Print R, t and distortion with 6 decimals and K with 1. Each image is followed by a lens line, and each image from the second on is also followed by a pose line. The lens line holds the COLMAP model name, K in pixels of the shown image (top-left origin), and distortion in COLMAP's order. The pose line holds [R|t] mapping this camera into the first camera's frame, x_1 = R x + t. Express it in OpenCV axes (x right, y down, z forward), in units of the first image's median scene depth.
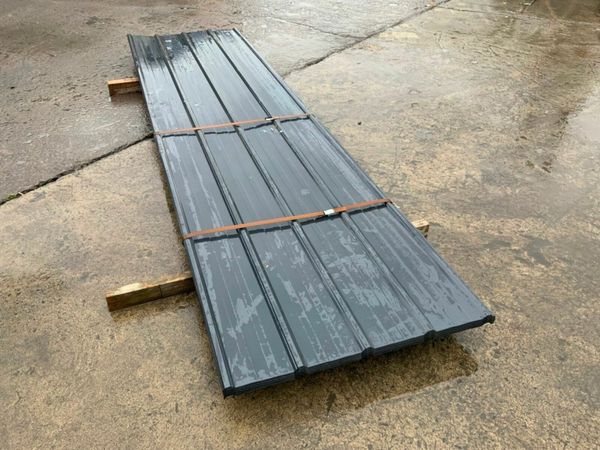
lens RADIAL K [[496.6, 0, 300.0], [0, 496.6, 225.0], [0, 0, 1]] dist [0.070432, -0.133391]
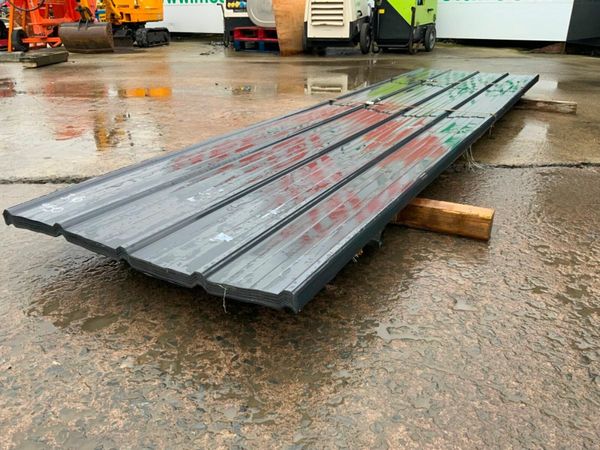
lens RADIAL K [[496.6, 0, 300.0], [0, 496.6, 225.0], [0, 0, 1]] dist [0.070432, -0.133391]
pose [[-0.647275, -0.324836, 0.689577, -0.905102], [0.445955, 0.572296, 0.688187, -1.023080], [-0.618190, 0.752967, -0.225571, 1.897170]]
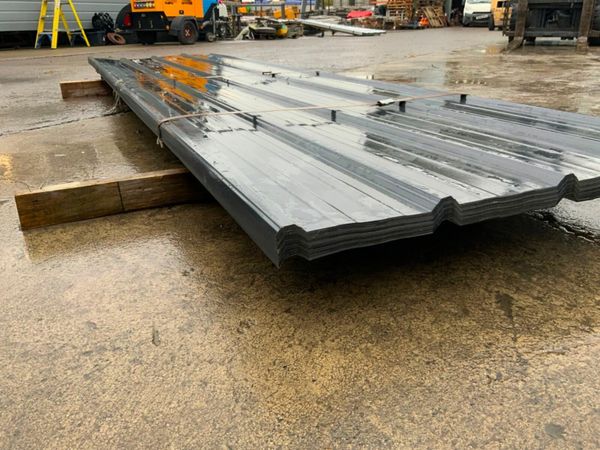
lens RADIAL K [[496.6, 0, 300.0], [0, 496.6, 225.0], [0, 0, 1]] dist [0.070432, -0.133391]
pose [[0.995679, -0.063807, 0.067470, -0.102679], [0.078466, 0.966654, -0.243769, 0.266377], [-0.049666, 0.248010, 0.967484, 0.393601]]
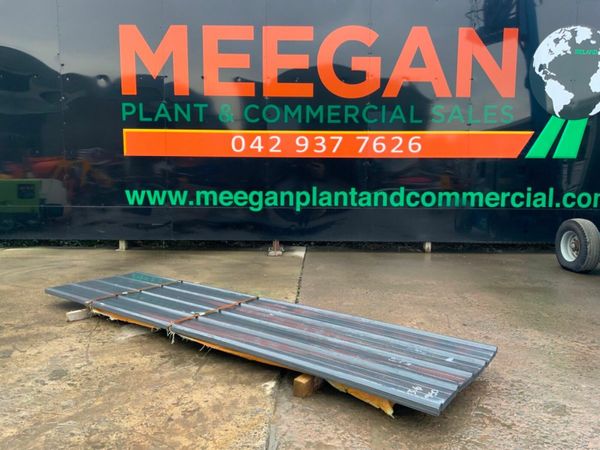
lens RADIAL K [[496.6, 0, 300.0], [0, 496.6, 225.0], [0, 0, 1]] dist [0.070432, -0.133391]
pose [[-0.832630, 0.028959, -0.553071, 0.539873], [-0.352098, 0.743159, 0.568983, -1.534171], [0.427497, 0.668488, -0.608580, 2.224054]]
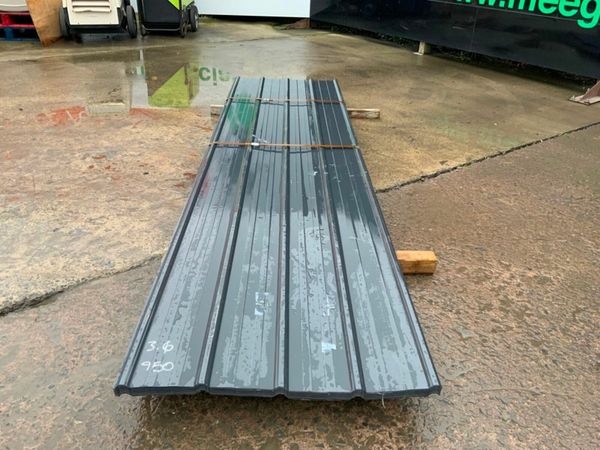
lens RADIAL K [[496.6, 0, 300.0], [0, 496.6, 225.0], [0, 0, 1]] dist [0.070432, -0.133391]
pose [[-0.946735, -0.205437, 0.247971, -0.583035], [0.143189, 0.421167, 0.895609, -1.388355], [-0.288428, 0.883410, -0.369317, 1.956676]]
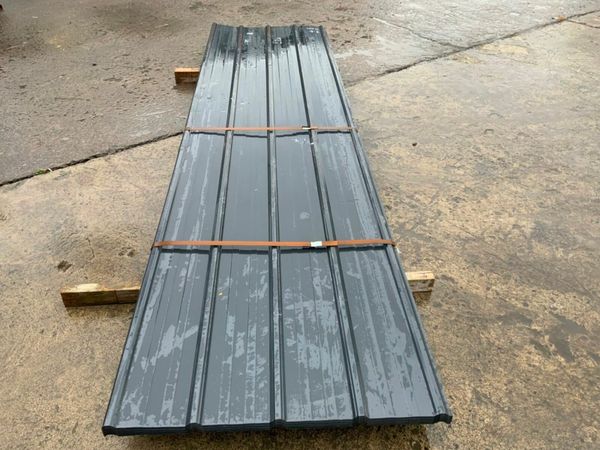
lens RADIAL K [[496.6, 0, 300.0], [0, 496.6, 225.0], [0, 0, 1]] dist [0.070432, -0.133391]
pose [[0.960210, 0.171994, -0.220035, 0.209656], [-0.169513, 0.985063, 0.030254, -0.077982], [0.221952, 0.008248, 0.975023, 0.118573]]
